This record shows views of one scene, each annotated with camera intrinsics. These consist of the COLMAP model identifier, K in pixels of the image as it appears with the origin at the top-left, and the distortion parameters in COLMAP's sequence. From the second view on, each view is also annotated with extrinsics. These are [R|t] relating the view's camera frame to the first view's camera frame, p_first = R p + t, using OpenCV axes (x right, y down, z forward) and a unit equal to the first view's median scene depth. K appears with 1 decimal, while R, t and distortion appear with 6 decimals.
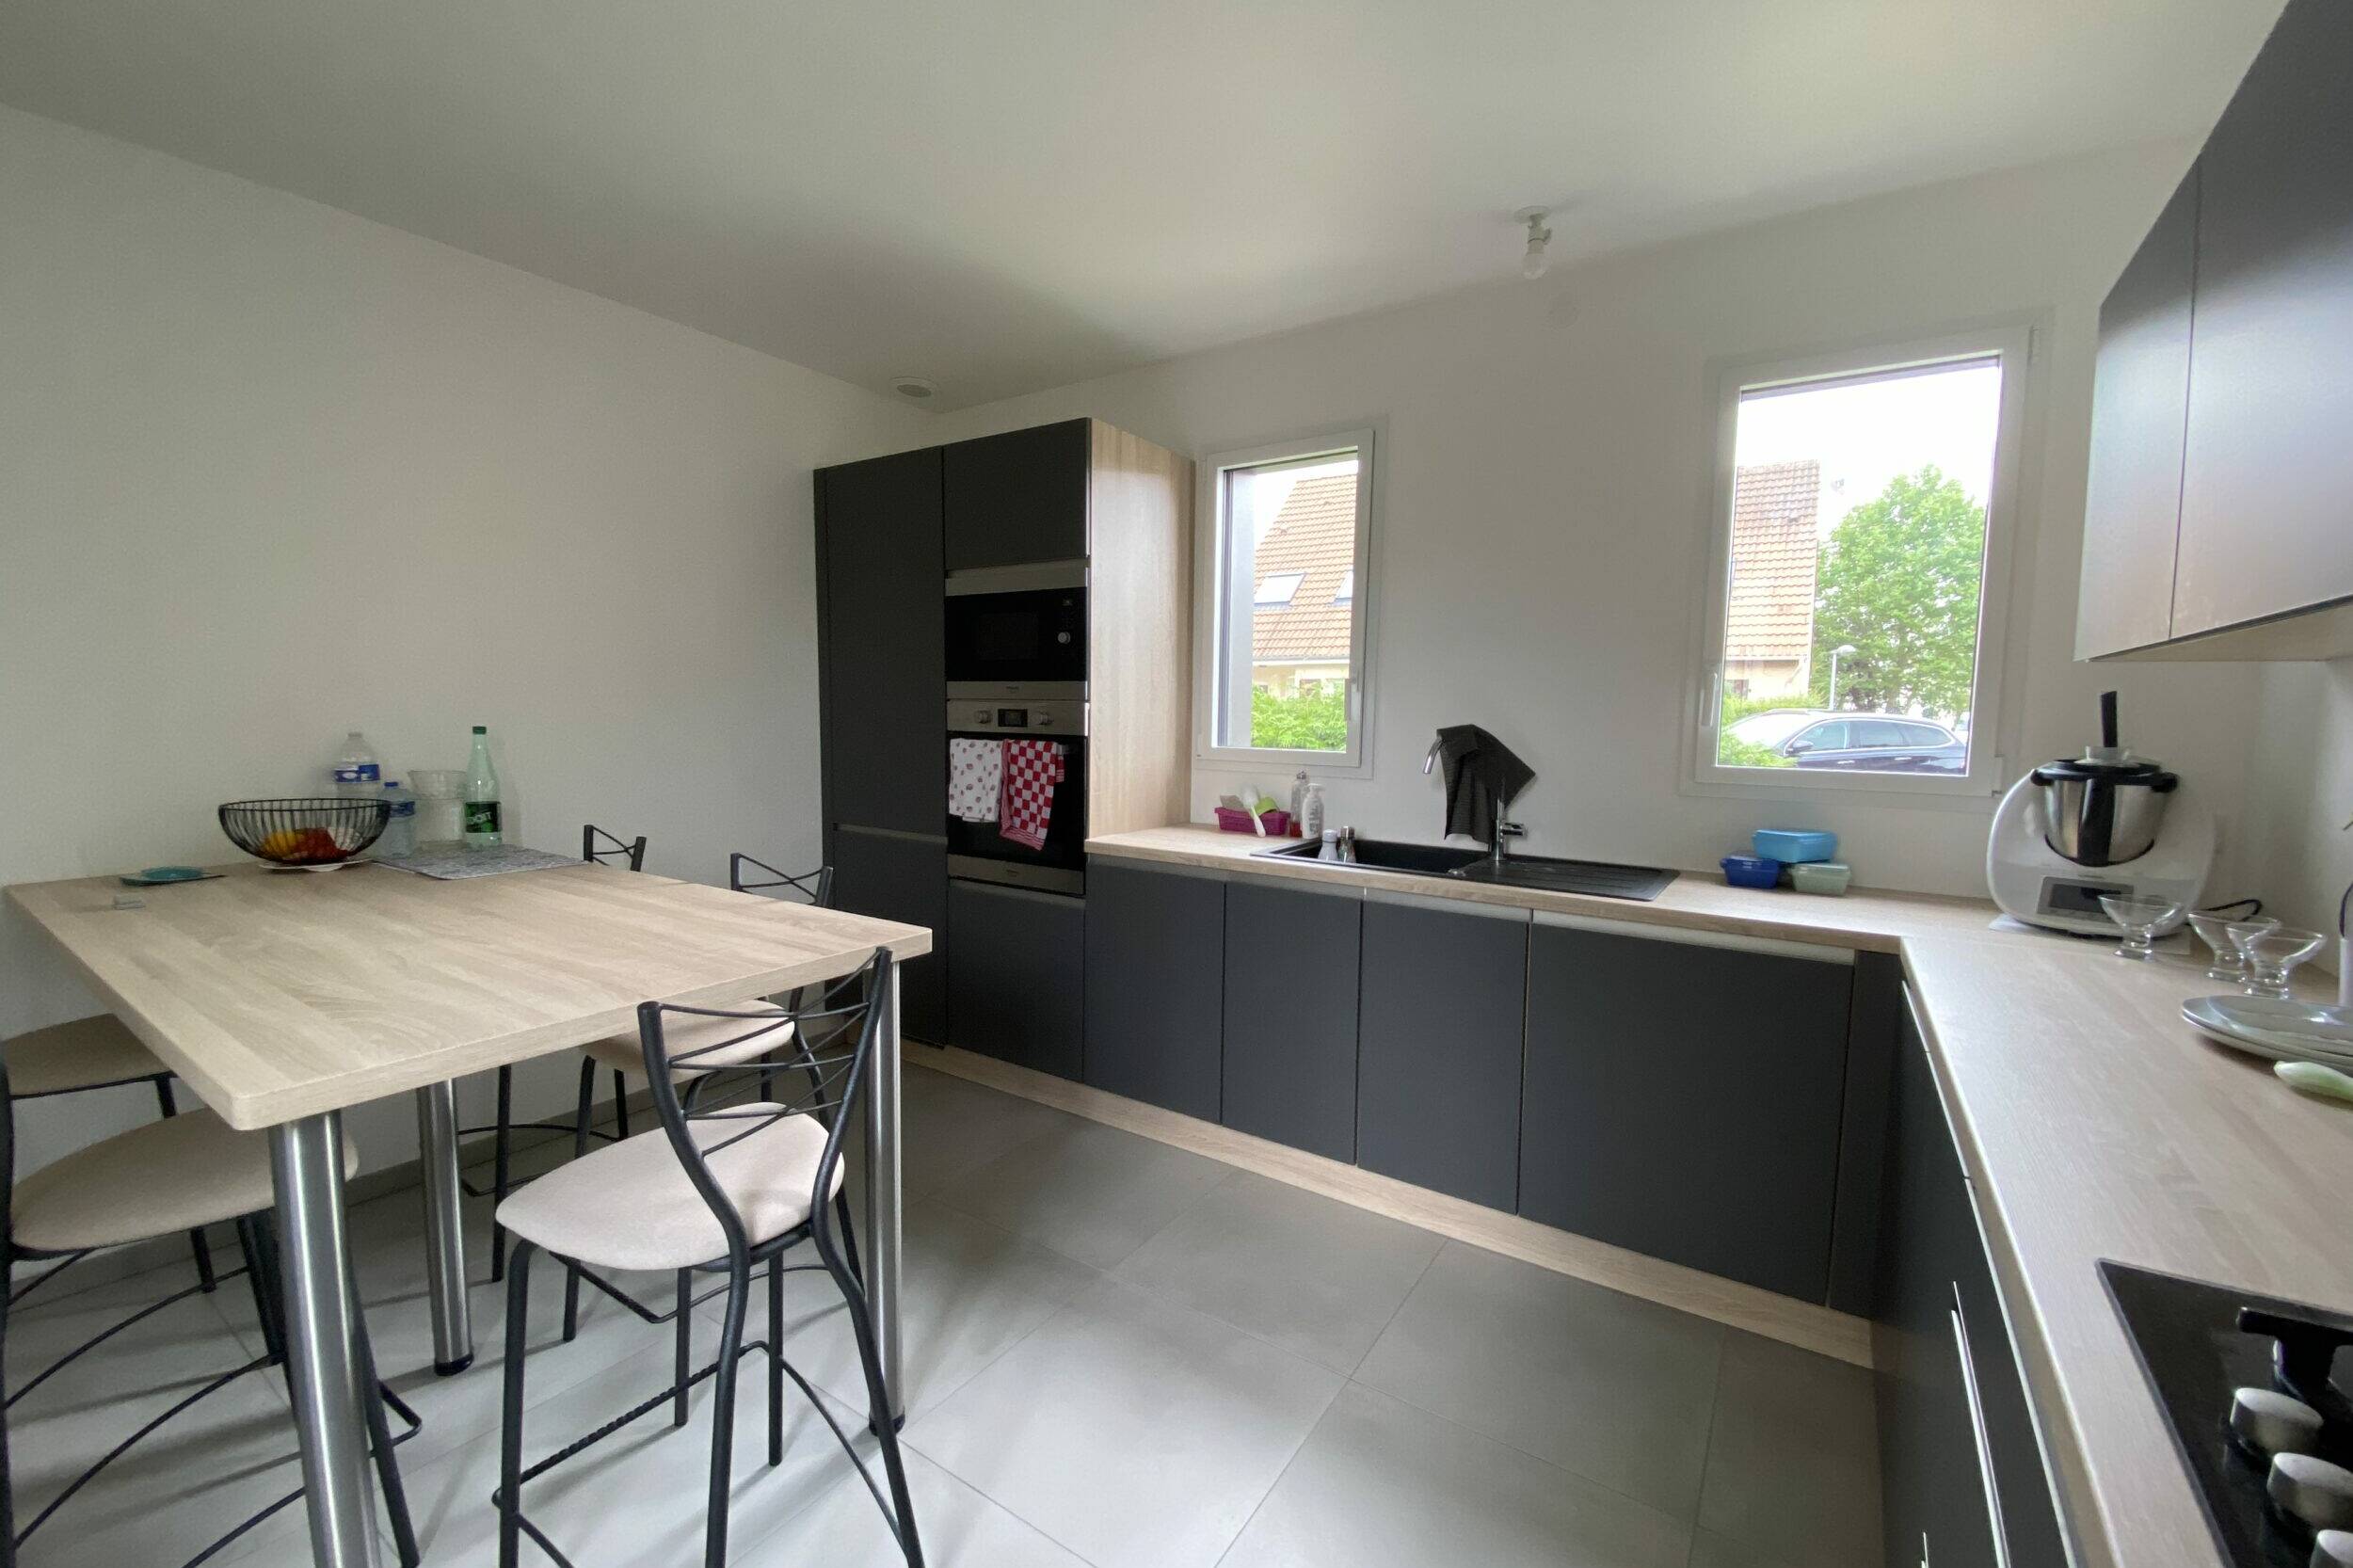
lens RADIAL K [[970.8, 0, 1176.5], [0, 970.8, 784.0], [0, 0, 1]] dist [0.000379, -0.000051]
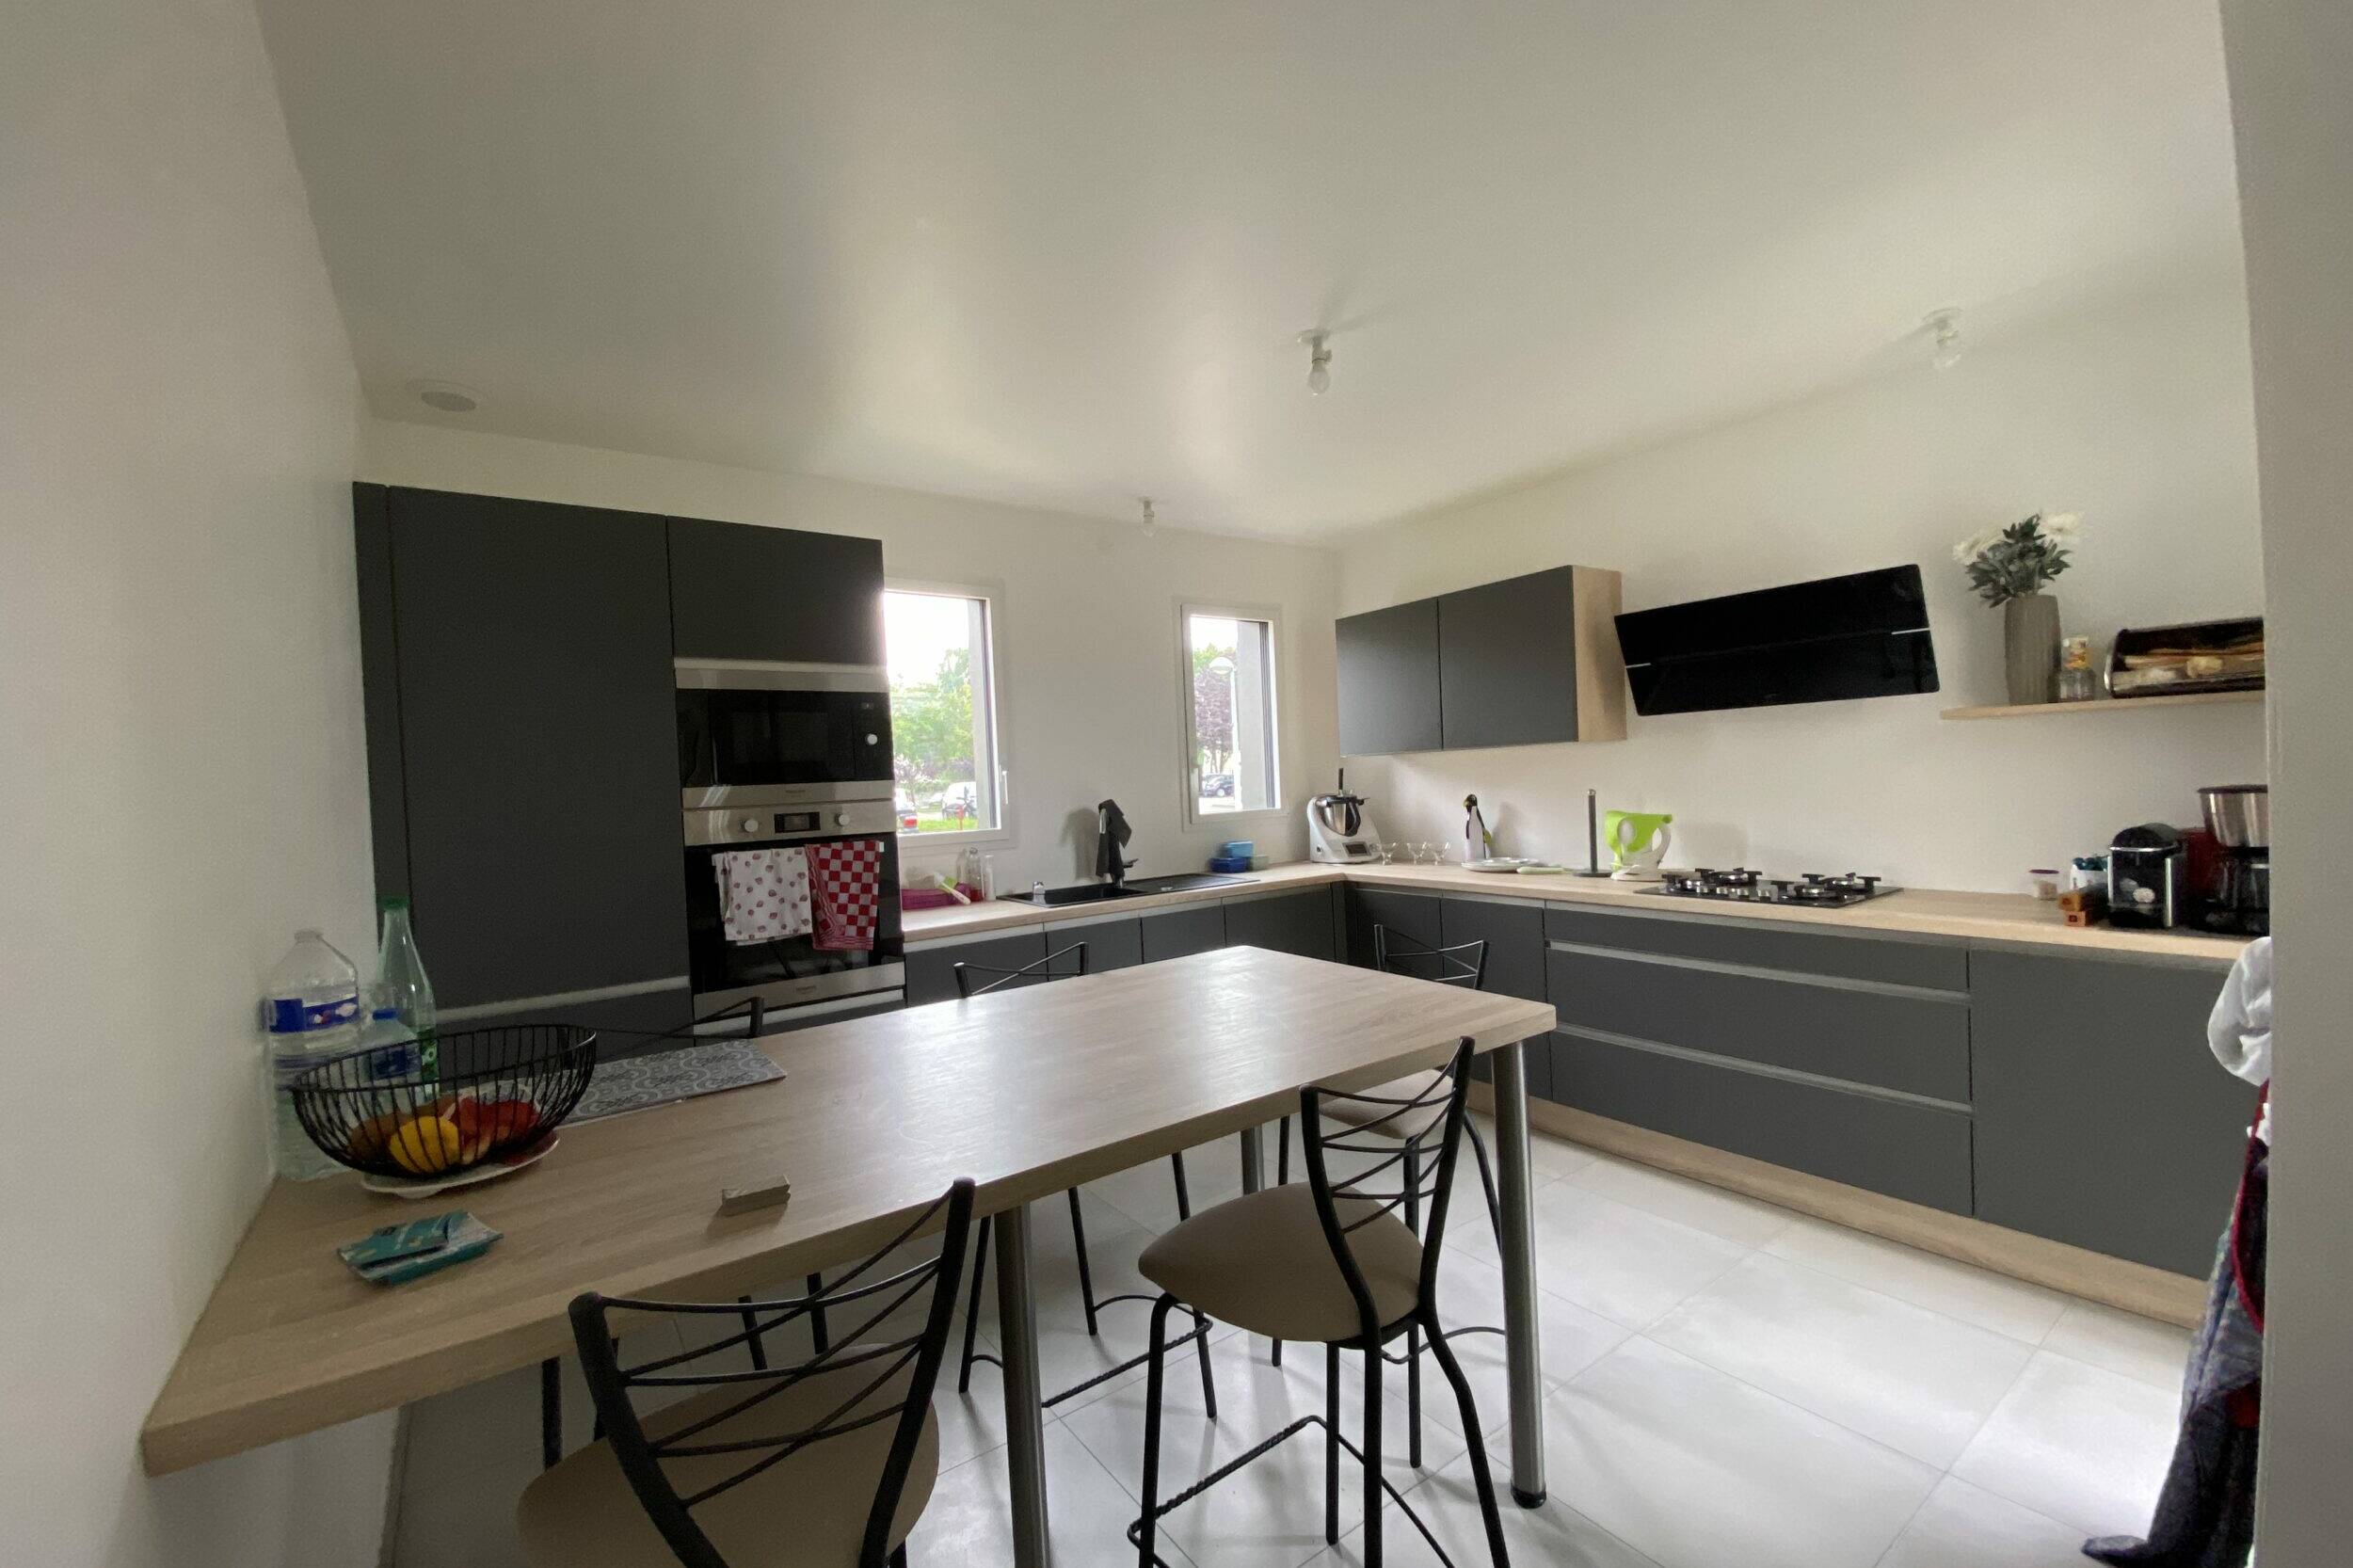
lens RADIAL K [[970.8, 0, 1176.5], [0, 970.8, 784.0], [0, 0, 1]] dist [0.000379, -0.000051]
pose [[0.315296, -0.030461, 0.948505, -0.978225], [0.129743, 0.991483, -0.011287, -0.048343], [-0.940083, 0.126620, 0.316562, 0.362524]]
